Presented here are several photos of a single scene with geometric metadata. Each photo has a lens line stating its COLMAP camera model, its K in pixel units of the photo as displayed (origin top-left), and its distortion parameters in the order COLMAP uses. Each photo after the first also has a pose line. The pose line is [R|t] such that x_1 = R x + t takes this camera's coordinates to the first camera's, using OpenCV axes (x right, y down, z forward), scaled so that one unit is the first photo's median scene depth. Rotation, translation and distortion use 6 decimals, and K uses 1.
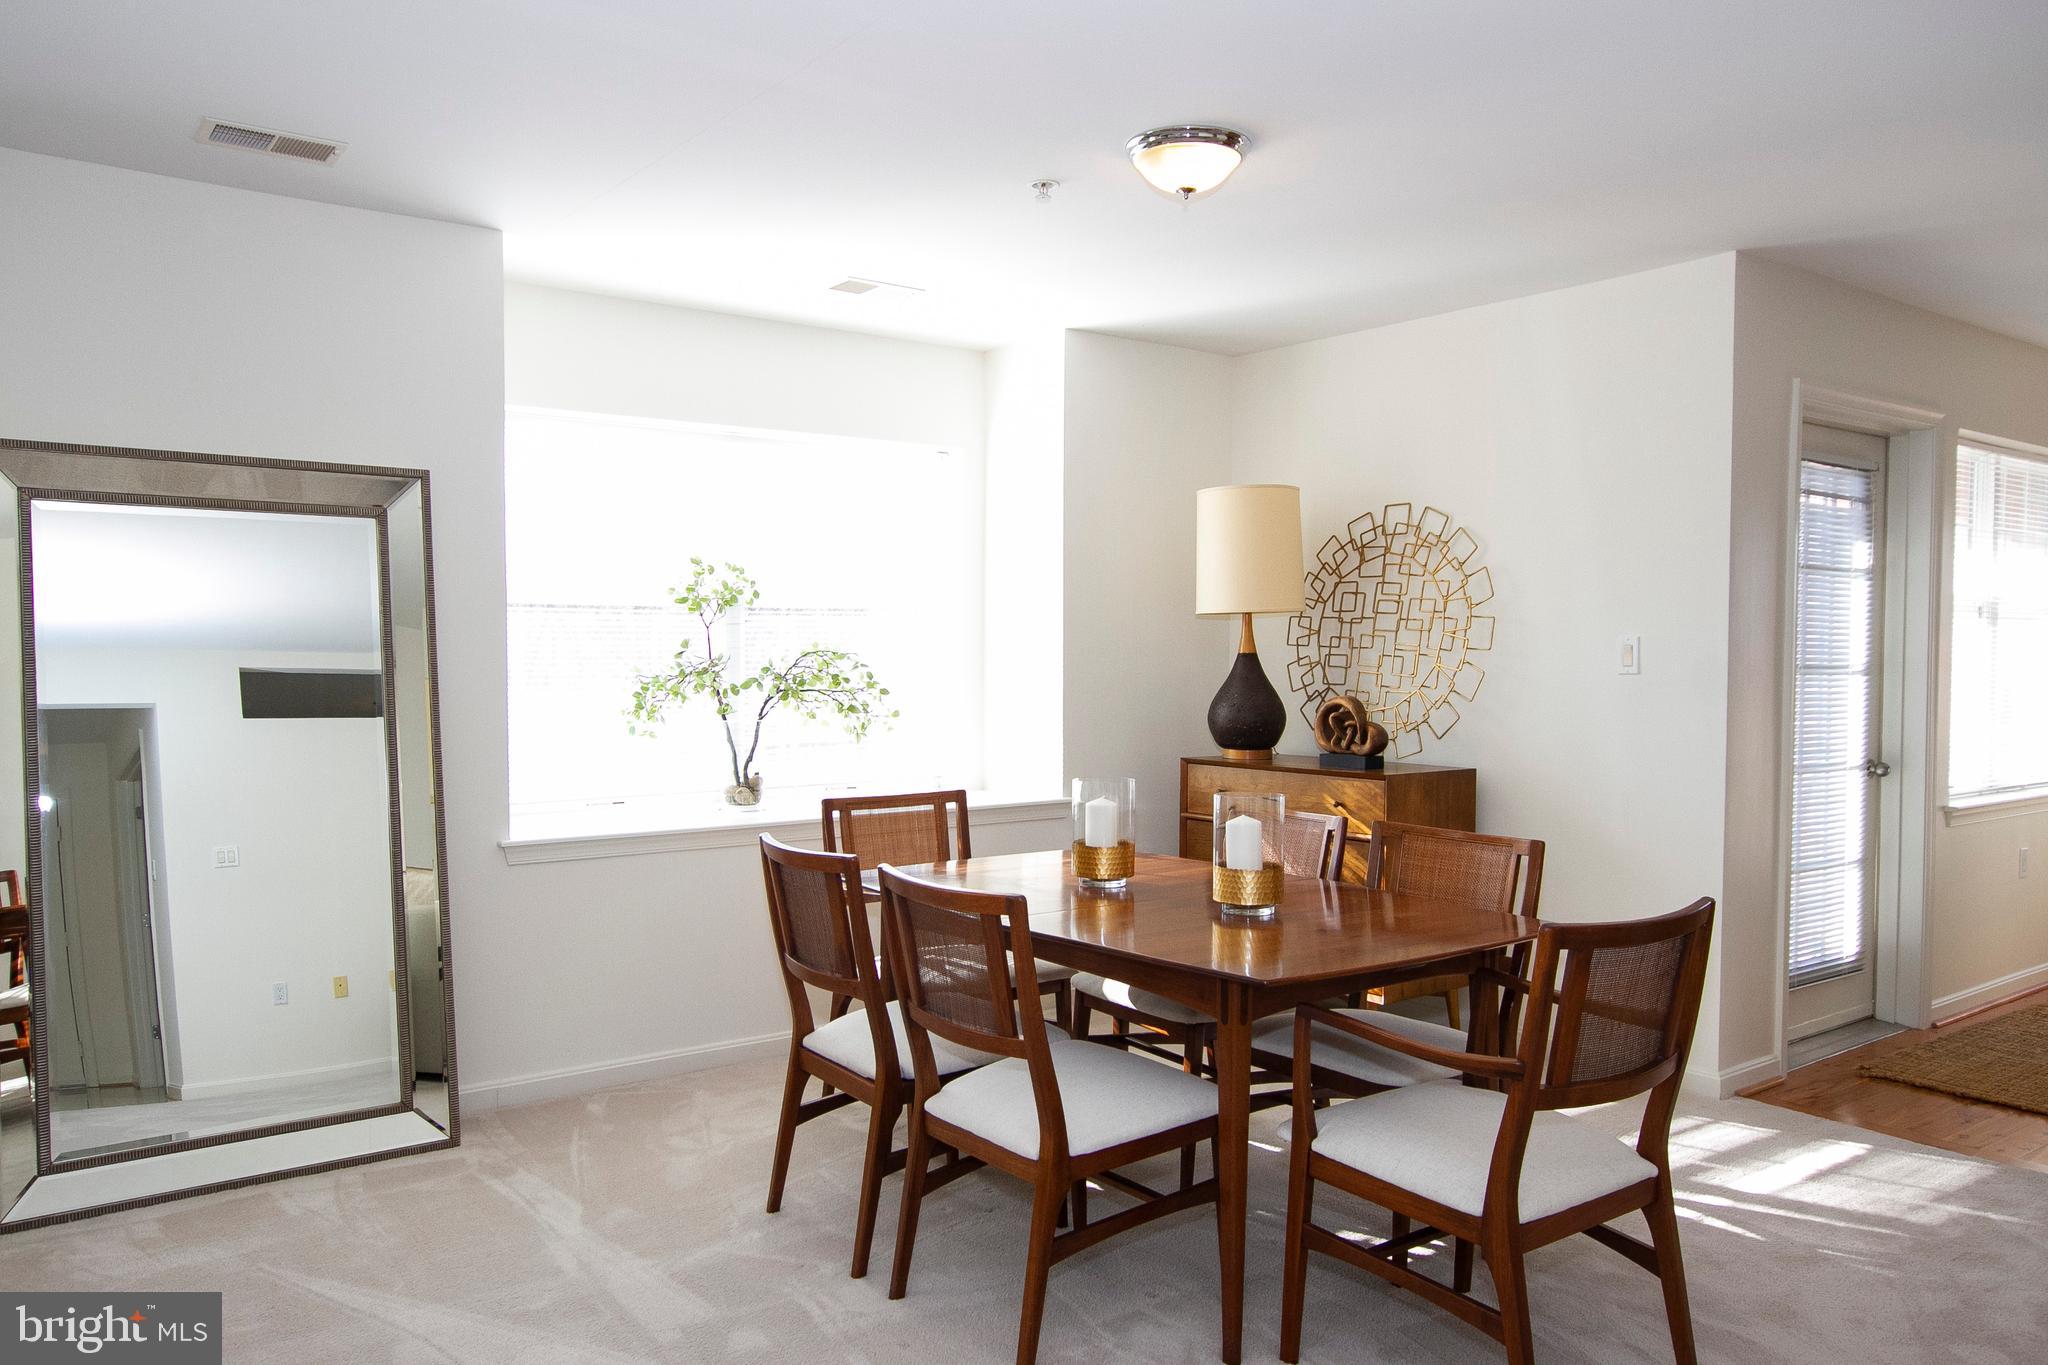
lens RADIAL K [[1433.0, 0, 1029.2], [0, 1433.0, 679.8], [0, 0, 1]] dist [-0.010793, -0.002100]
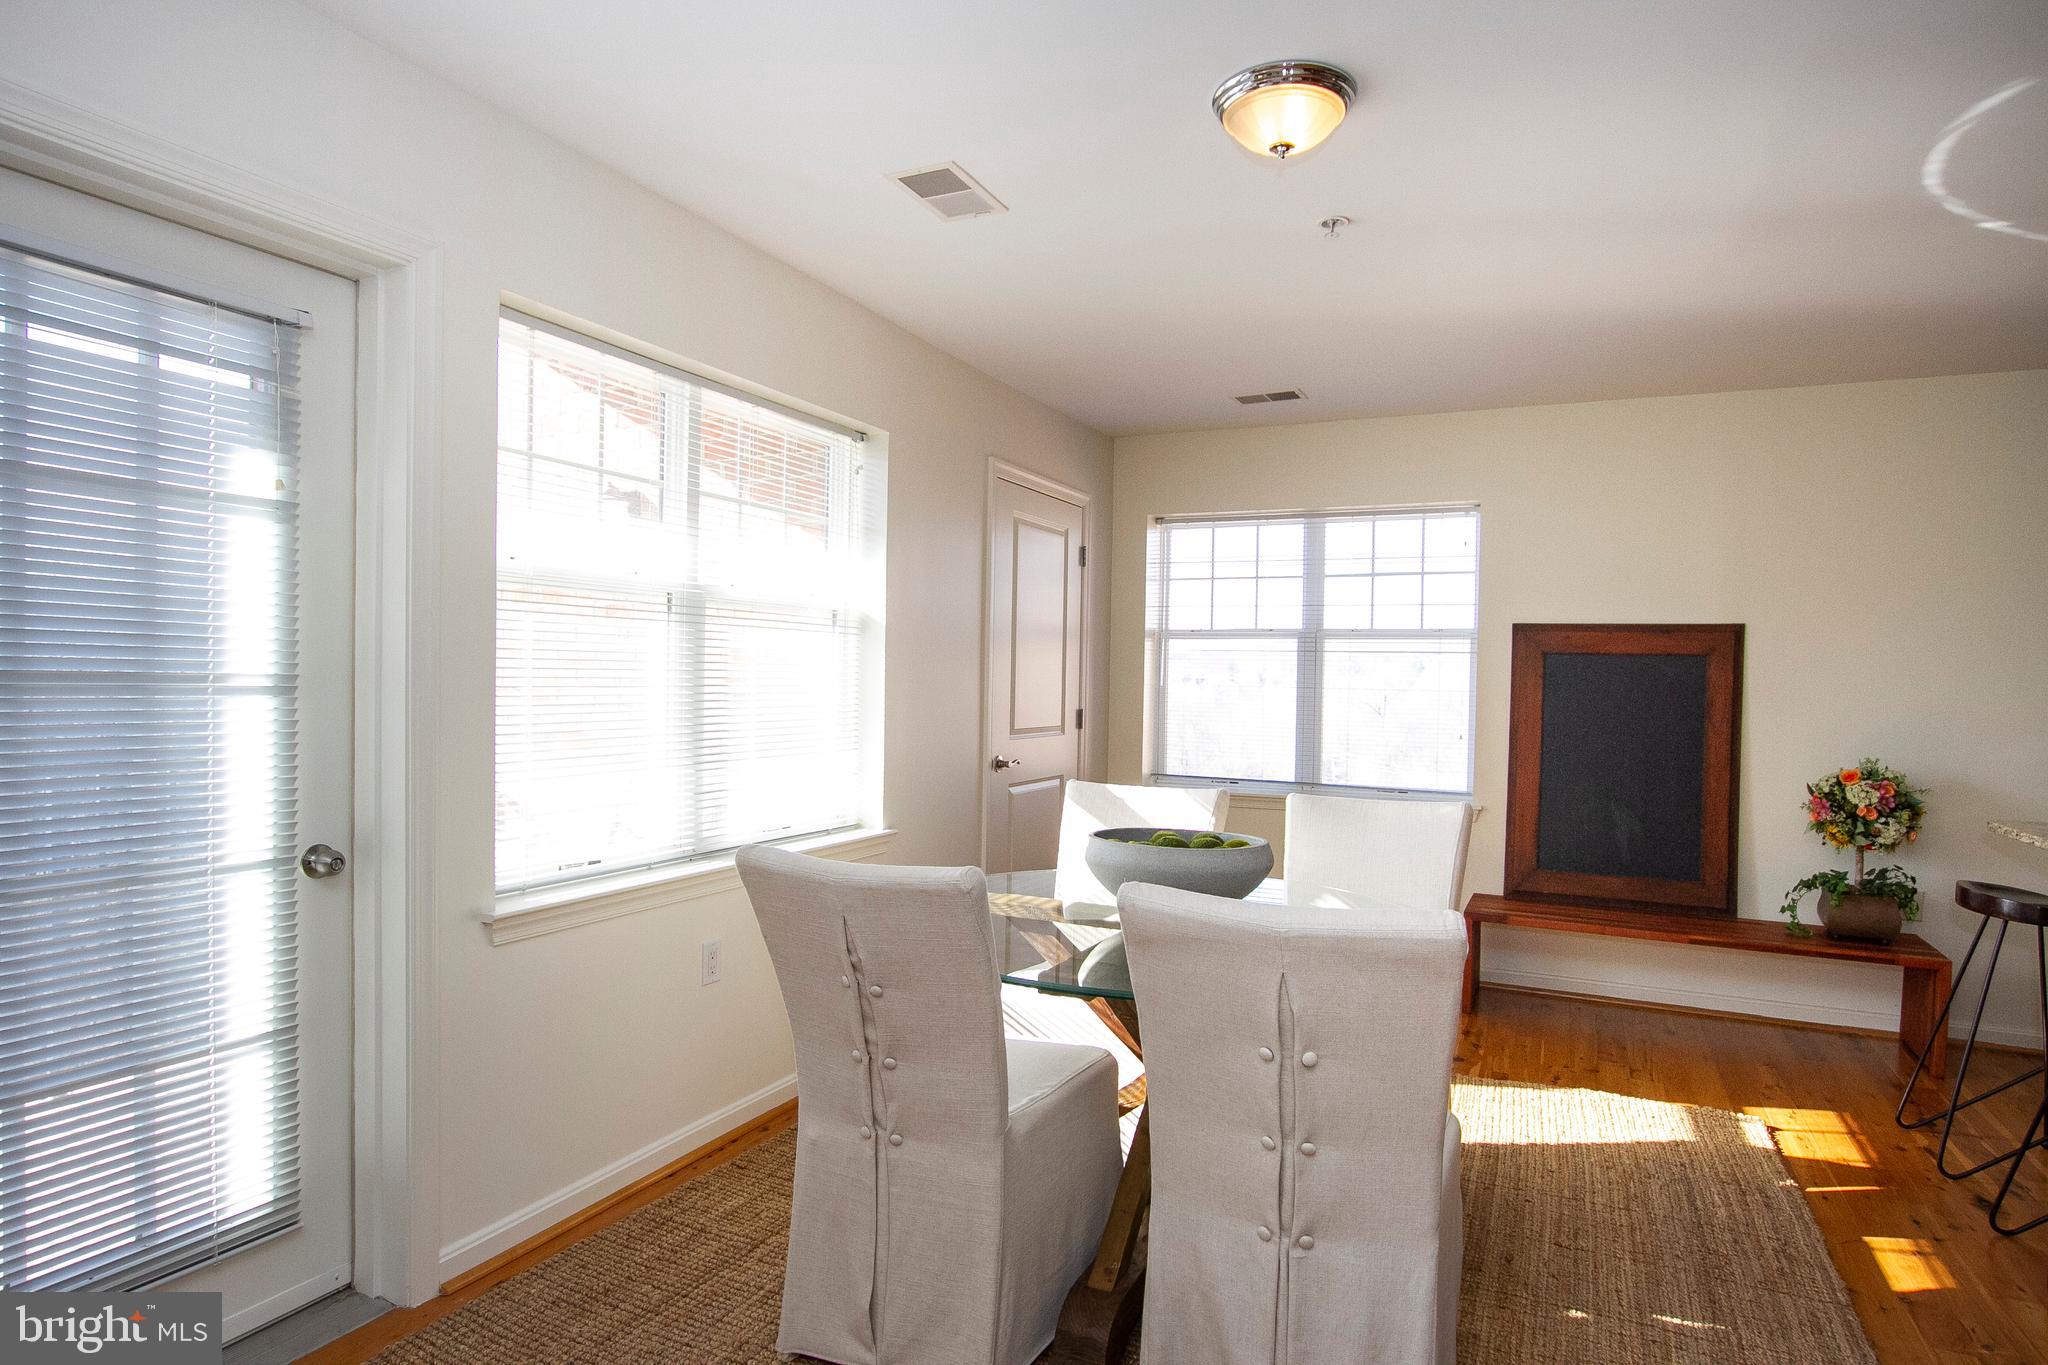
lens RADIAL K [[1118.2, 0, 1015.0], [0, 1118.2, 692.4], [0, 0, 1]] dist [-0.000982, -0.000265]
pose [[0.884718, 0.002067, 0.466123, 0.626635], [0.000894, 0.999981, -0.006130, -0.001125], [-0.466127, 0.005840, 0.884699, 0.480680]]
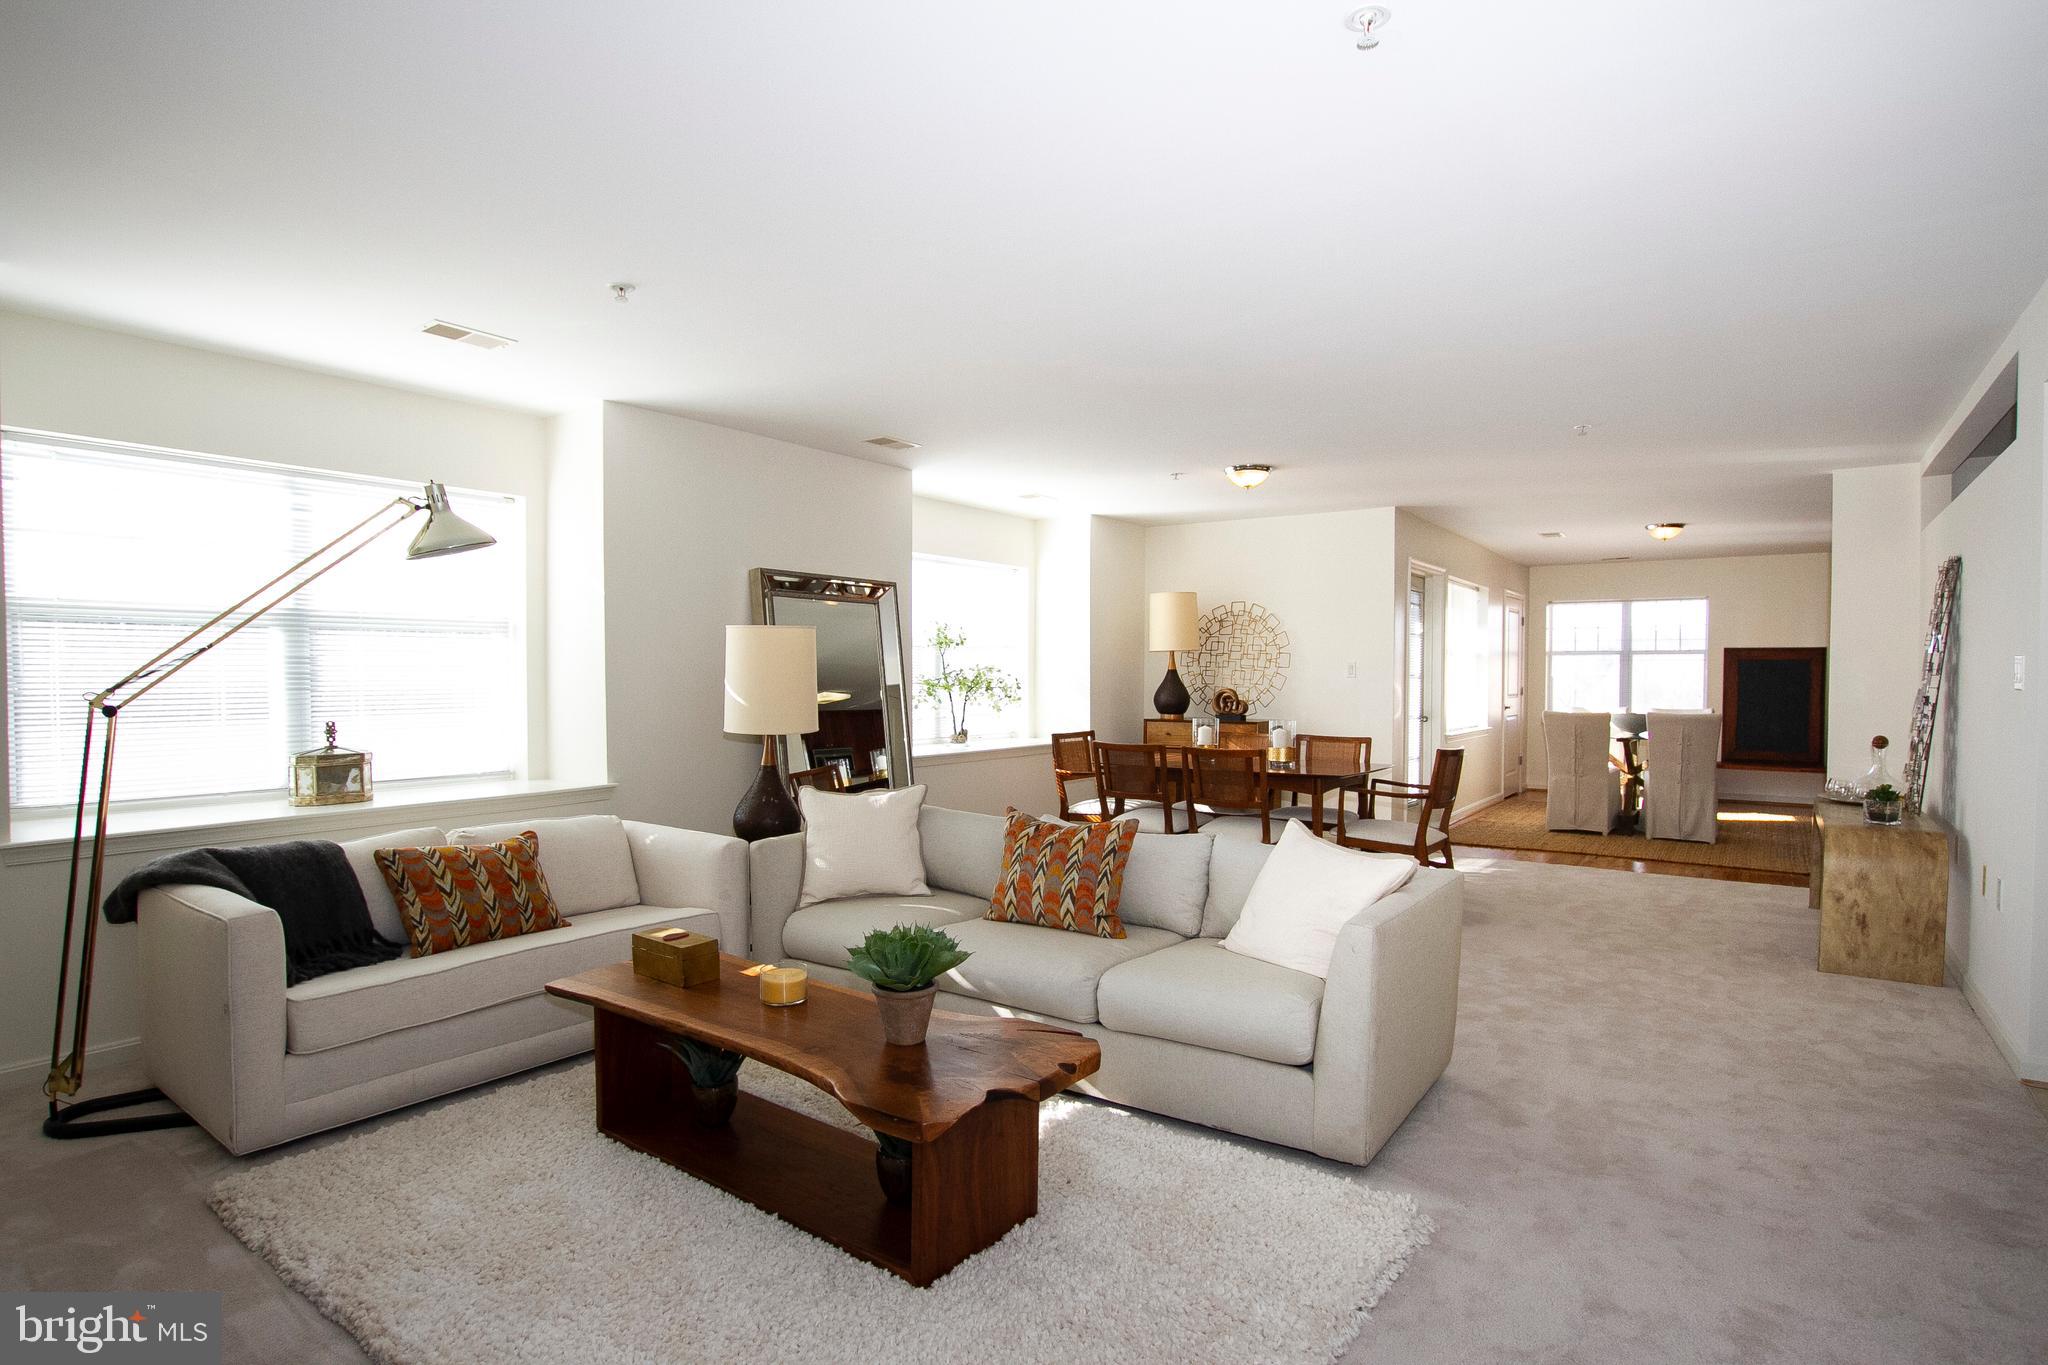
lens RADIAL K [[1033.6, 0, 1029.4], [0, 1033.6, 676.3], [0, 0, 1]] dist [-0.006227, -0.000394]
pose [[0.948422, -0.002282, 0.317002, -0.569018], [0.008922, 0.999770, -0.019496, 0.020818], [-0.316885, 0.021319, 0.948224, -0.420541]]
